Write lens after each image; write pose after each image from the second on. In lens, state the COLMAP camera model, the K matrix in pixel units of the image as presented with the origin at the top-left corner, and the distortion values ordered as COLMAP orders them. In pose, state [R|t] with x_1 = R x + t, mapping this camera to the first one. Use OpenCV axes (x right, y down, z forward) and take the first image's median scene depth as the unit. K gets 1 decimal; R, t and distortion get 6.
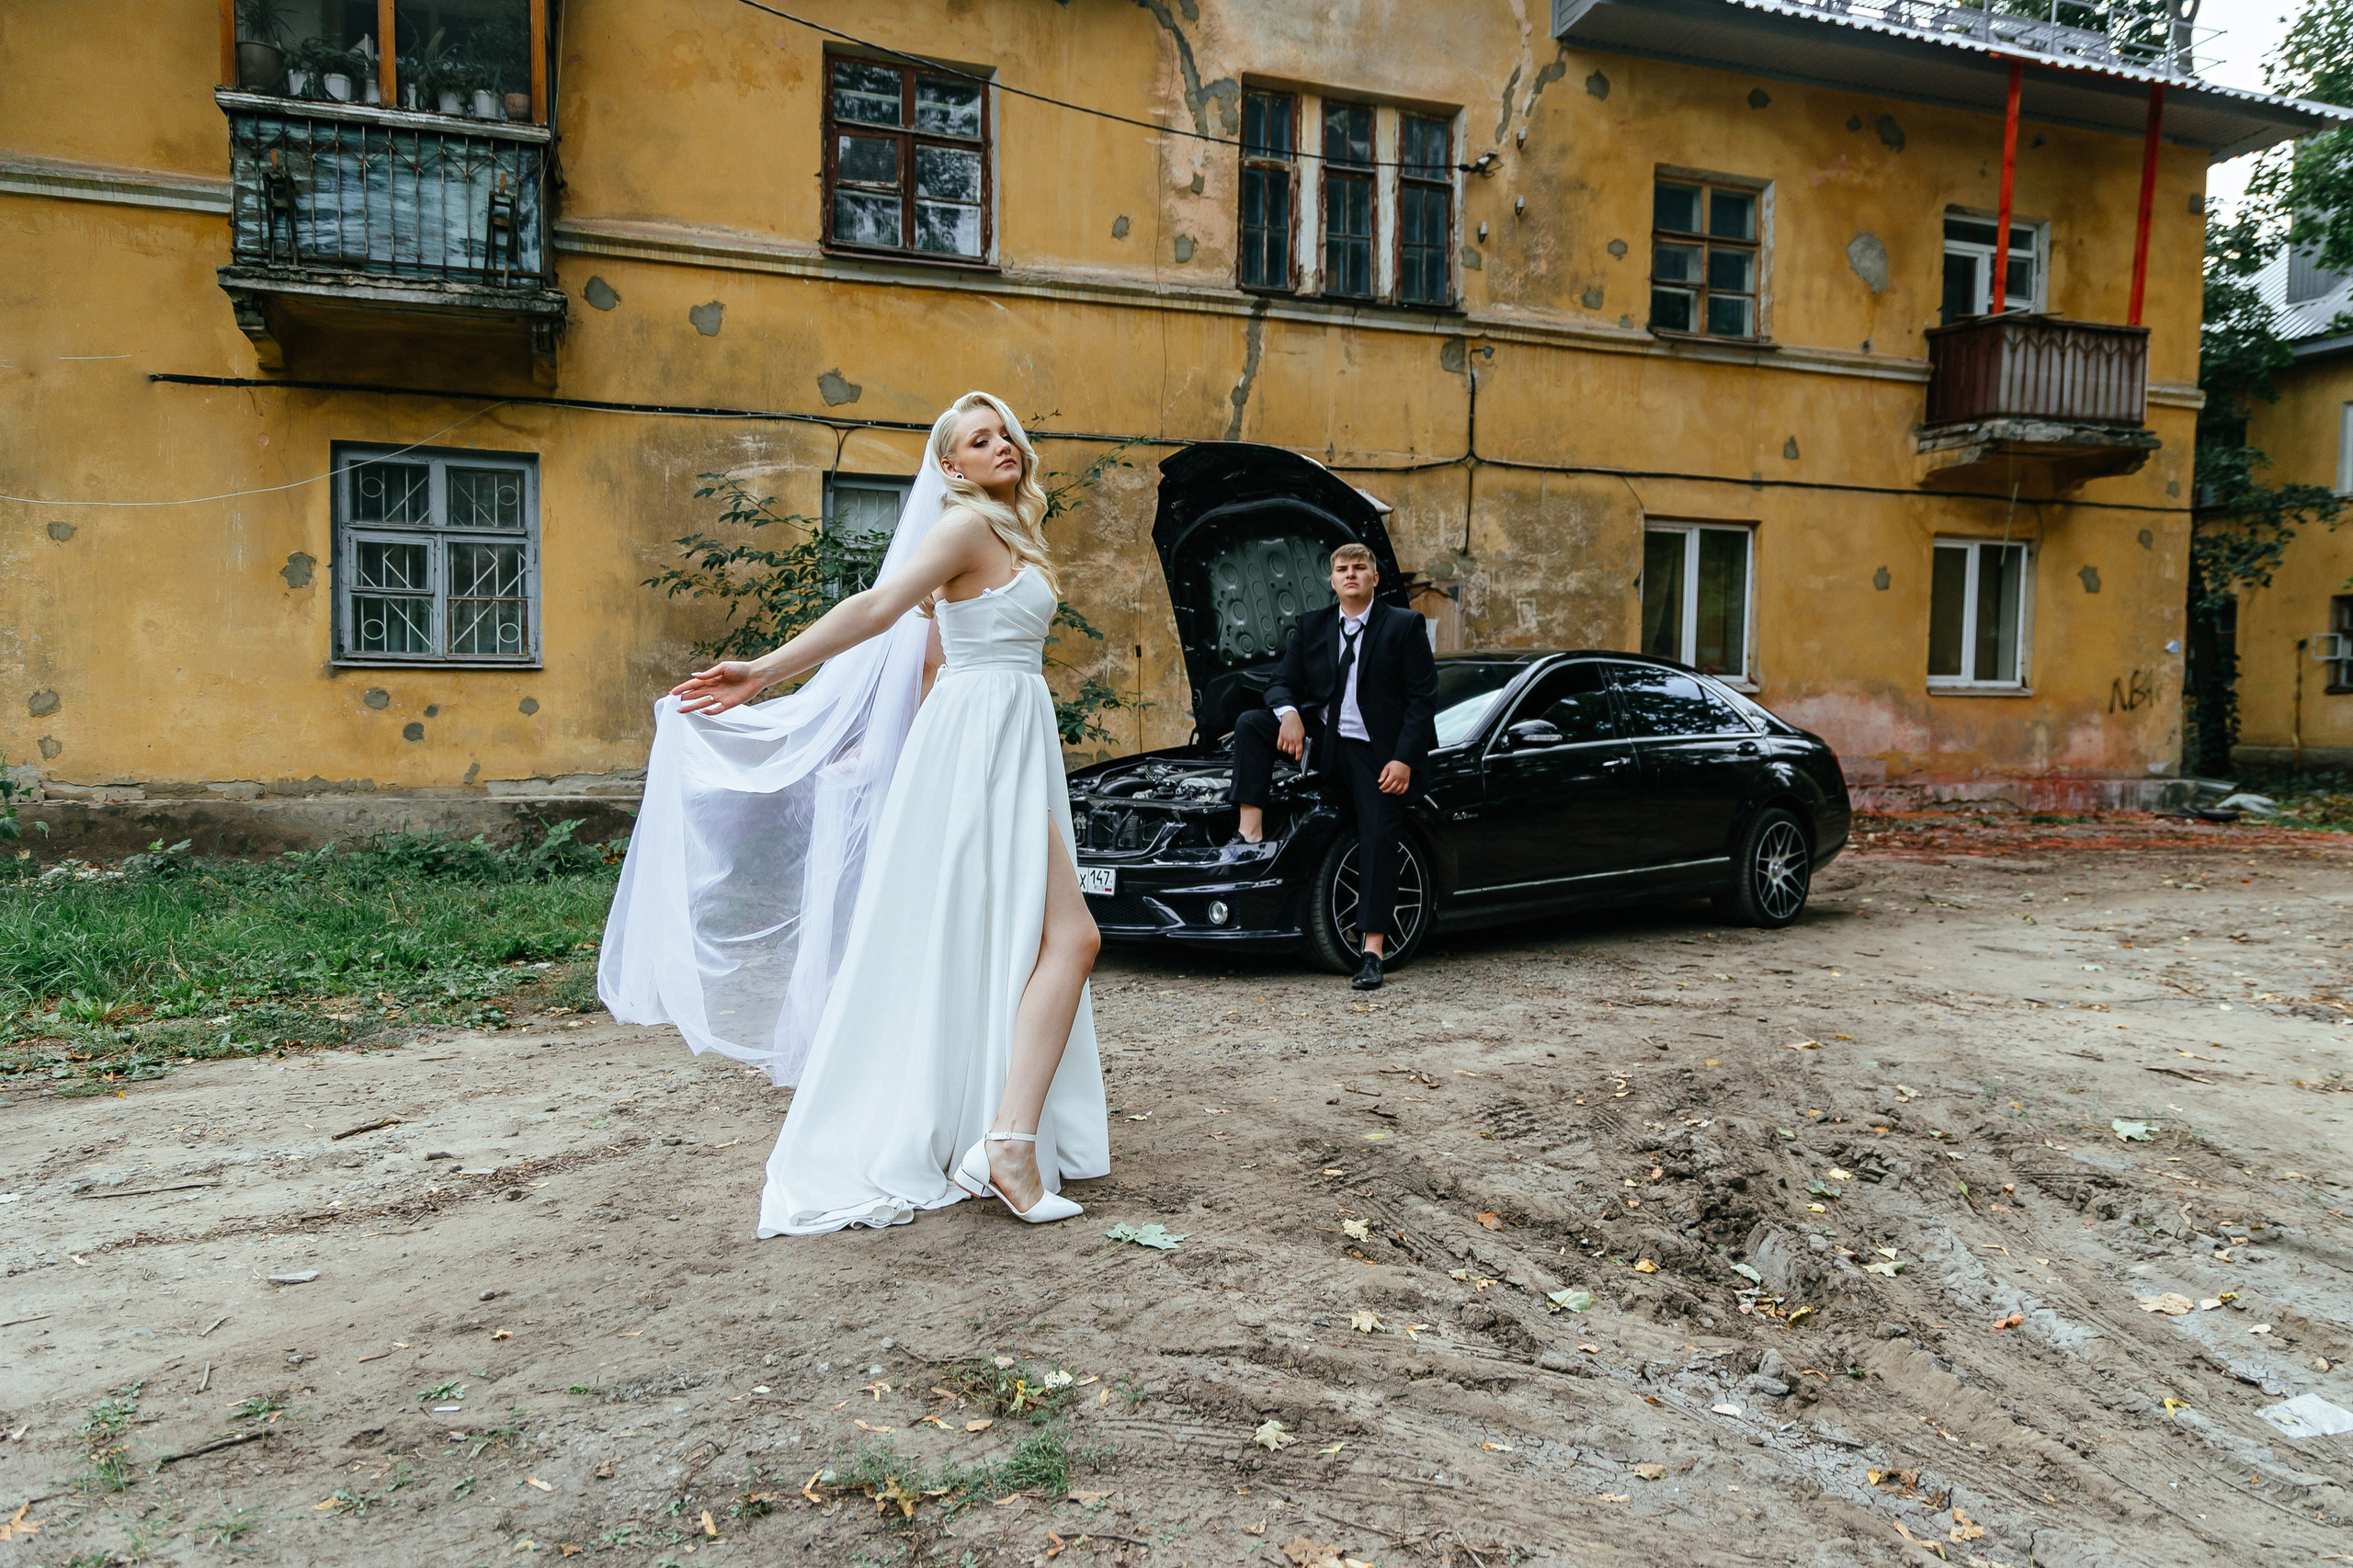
lens RADIAL K [[1592.4, 0, 1173.3], [0, 1592.4, 750.8], [0, 0, 1]] dist [0.016487, -0.006603]
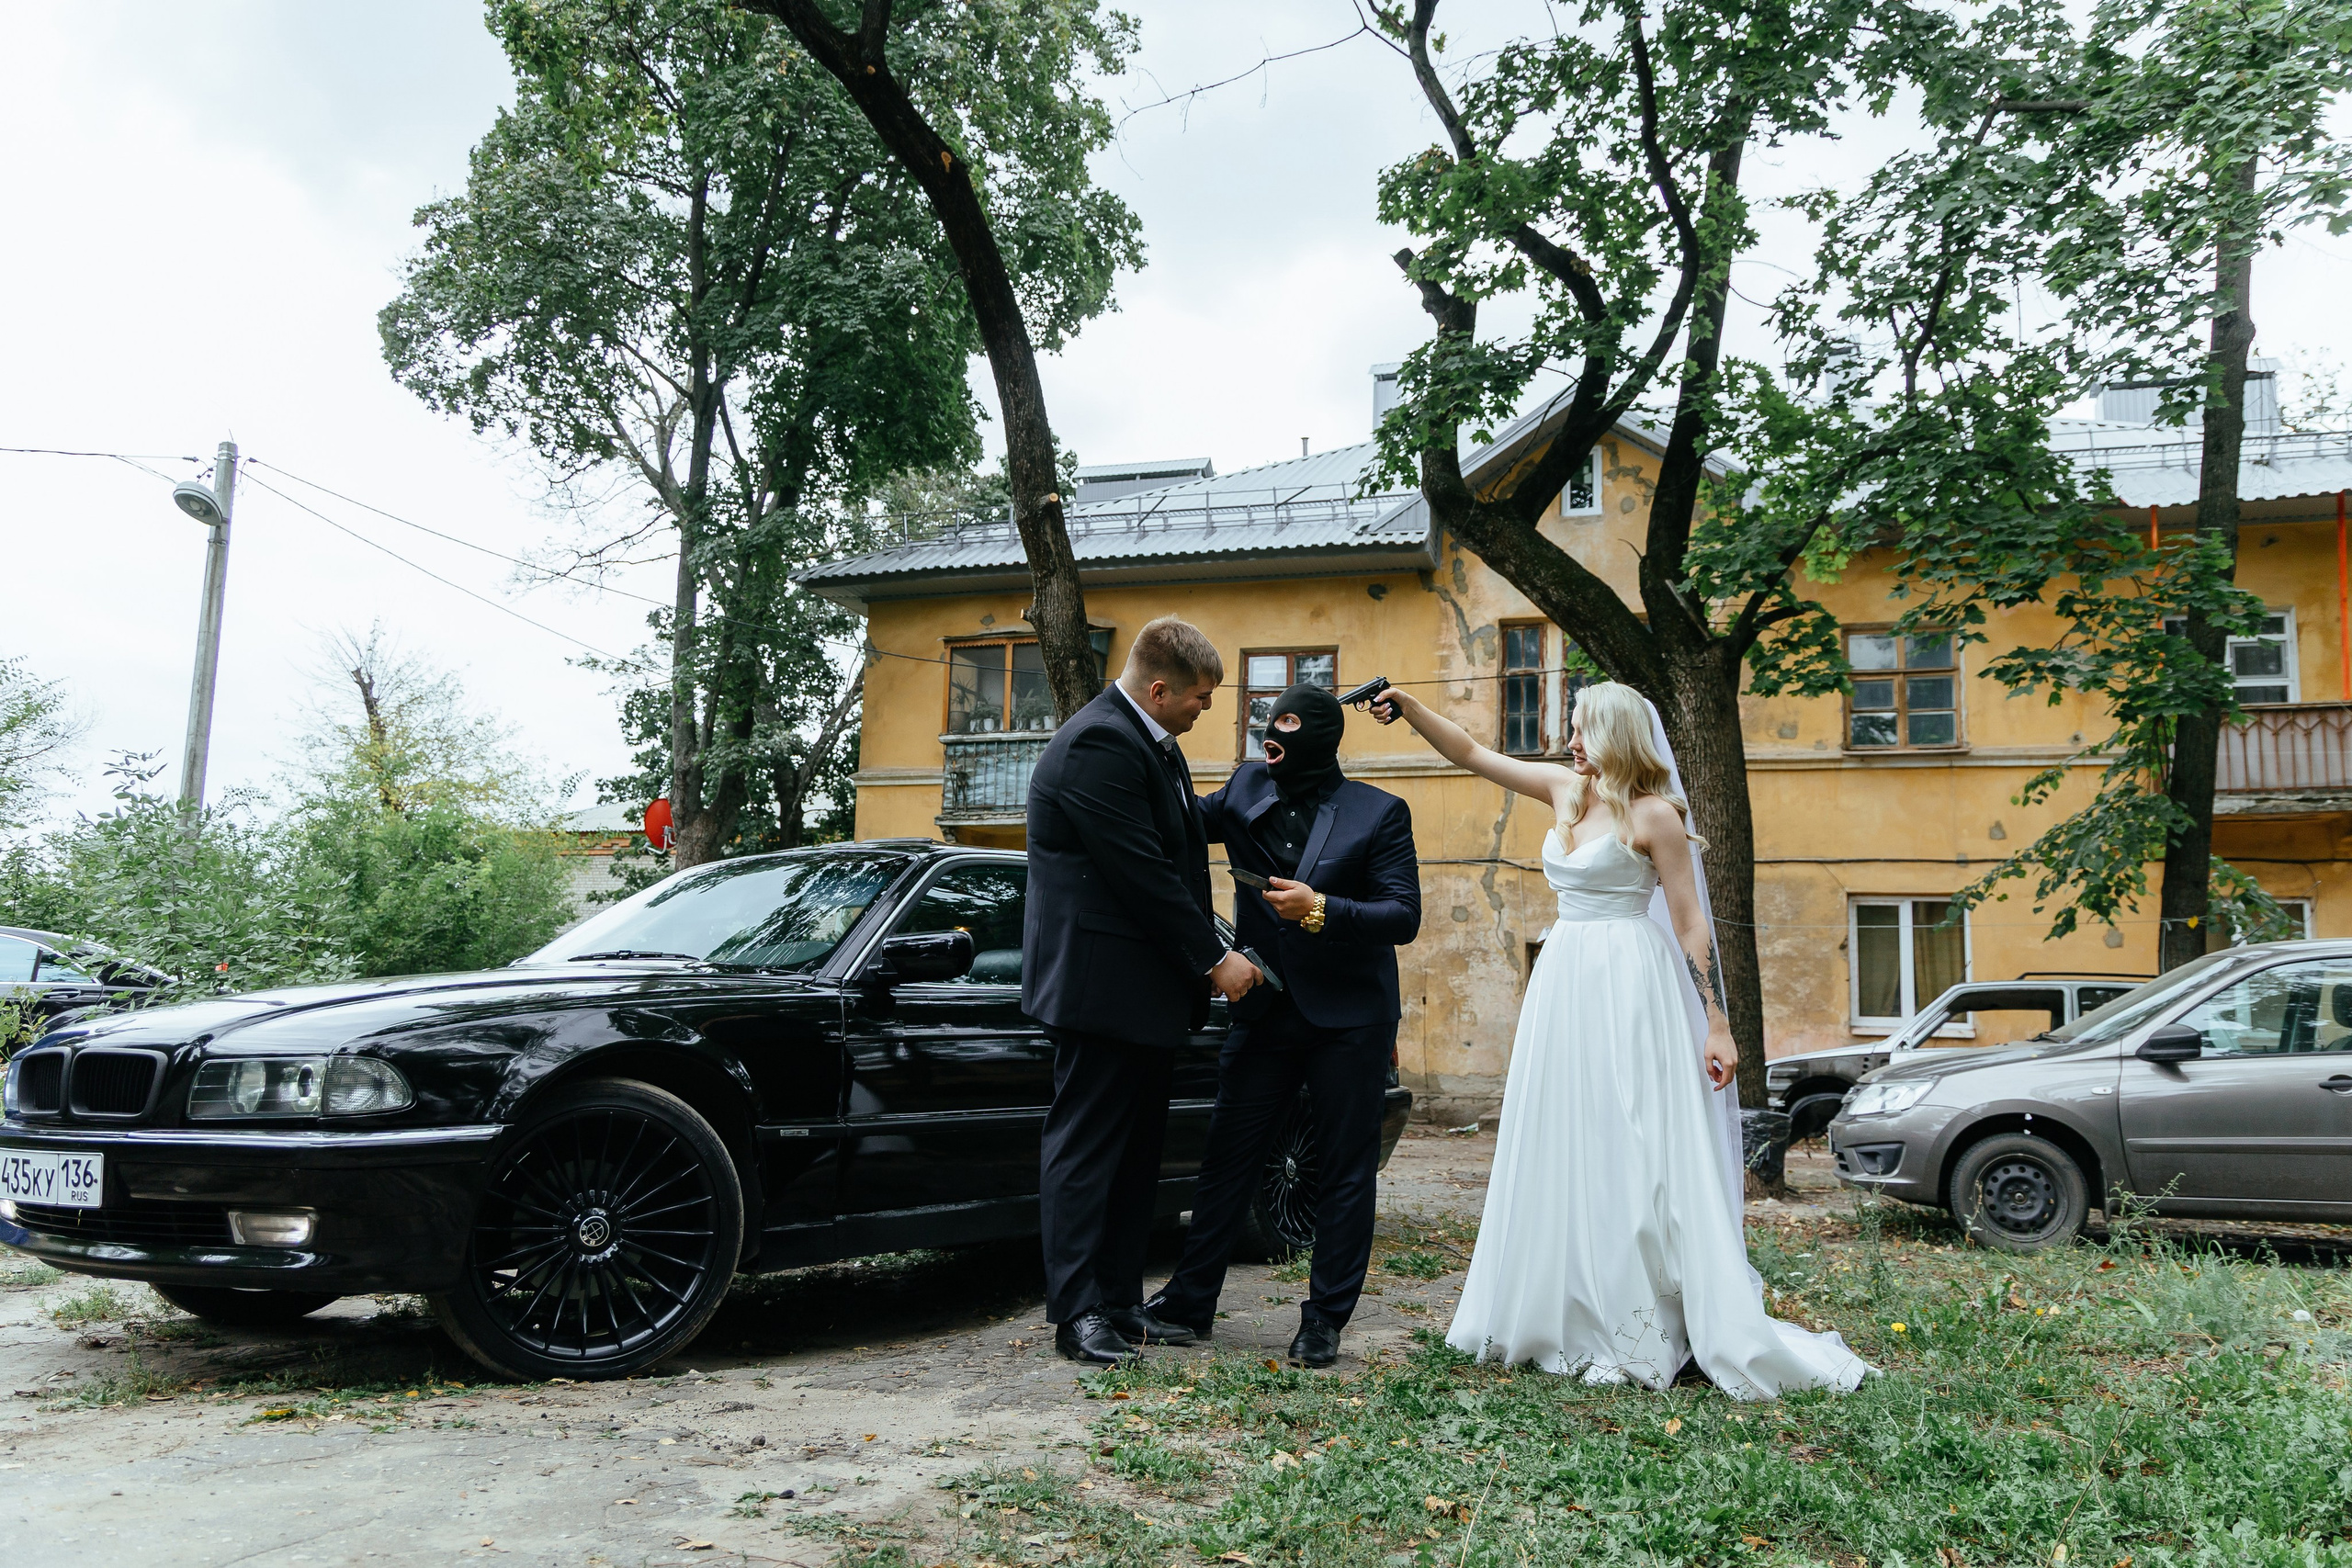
lens RADIAL K [[1787.7, 0, 1193.1], [0, 1787.7, 778.7], [0, 0, 1]] dist [0.013753, 0.005106]
pose [[0.792739, -0.078749, -0.604454, 0.831686], [-0.043368, 0.981821, -0.184791, 0.053920], [0.608017, 0.172705, 0.774912, -0.476788]]
